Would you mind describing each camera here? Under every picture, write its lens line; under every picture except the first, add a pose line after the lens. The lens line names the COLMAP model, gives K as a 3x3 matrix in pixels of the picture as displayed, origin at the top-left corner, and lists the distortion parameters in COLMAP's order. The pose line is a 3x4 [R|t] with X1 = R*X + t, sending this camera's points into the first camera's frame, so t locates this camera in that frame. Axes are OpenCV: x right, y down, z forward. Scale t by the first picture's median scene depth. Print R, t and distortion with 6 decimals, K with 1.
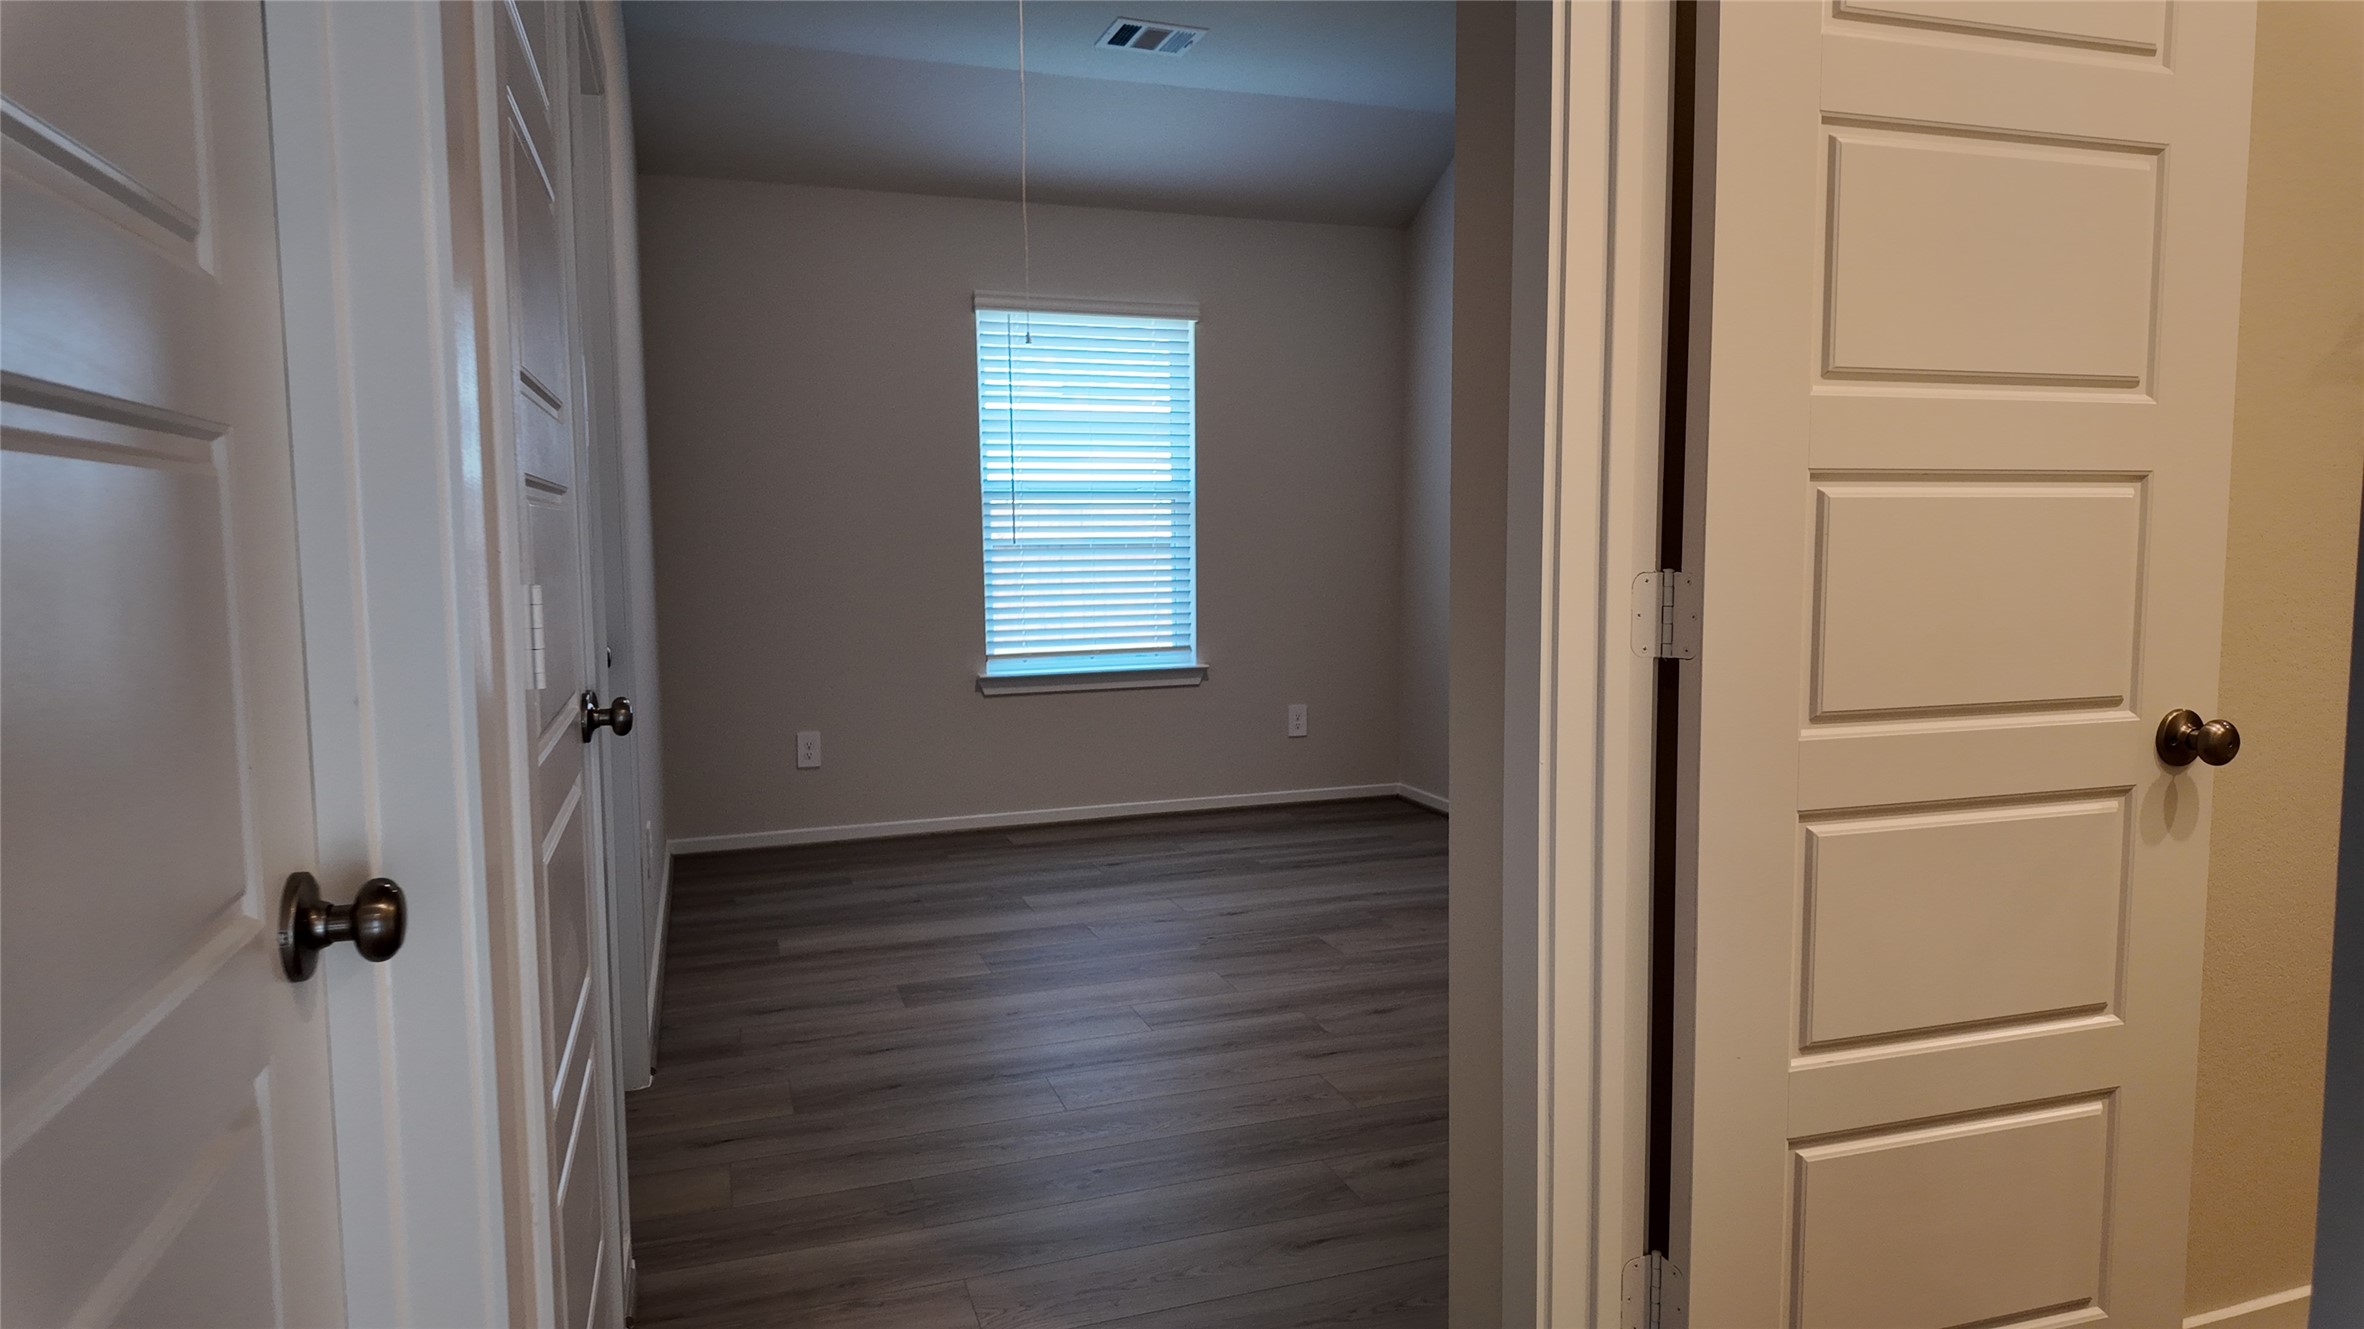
lens RADIAL K [[1381.7, 0, 1182.0], [0, 1381.7, 664.5], [0, 0, 1]] dist [0.040405, -0.020787]
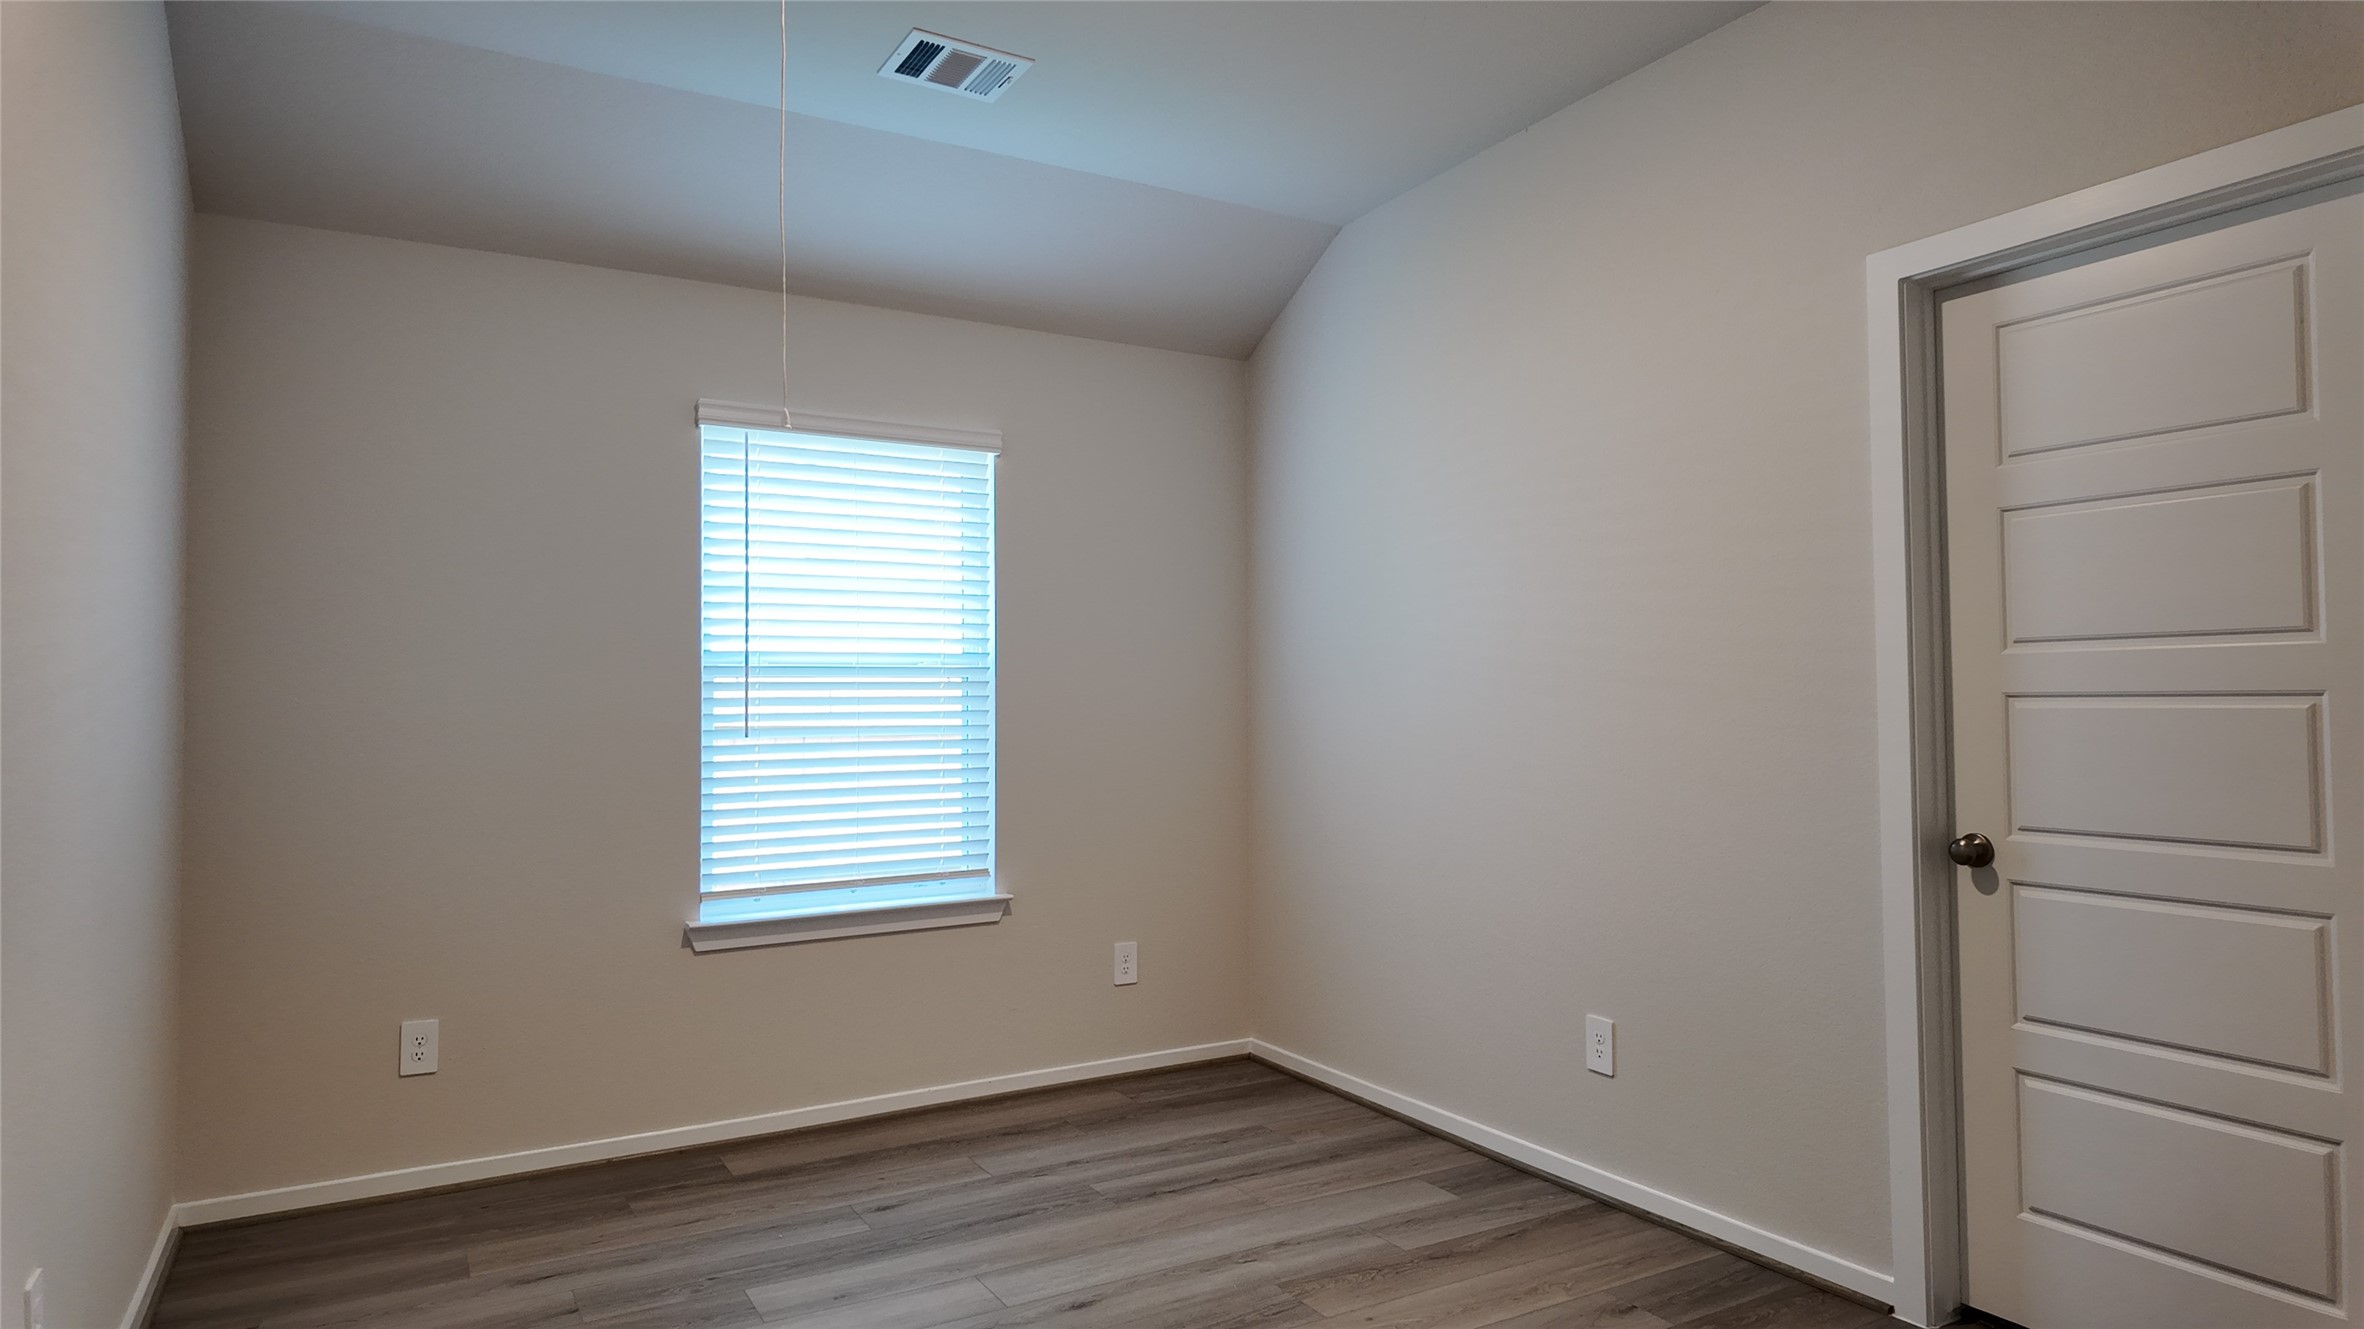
lens RADIAL K [[1366.0, 0, 1188.2], [0, 1366.0, 649.3], [0, 0, 1]] dist [0.138663, -0.253373]
pose [[0.981374, 0.008506, 0.191920, -0.032806], [0.017779, 0.990710, -0.134824, -0.030609], [-0.191283, 0.135725, 0.972106, 0.238570]]
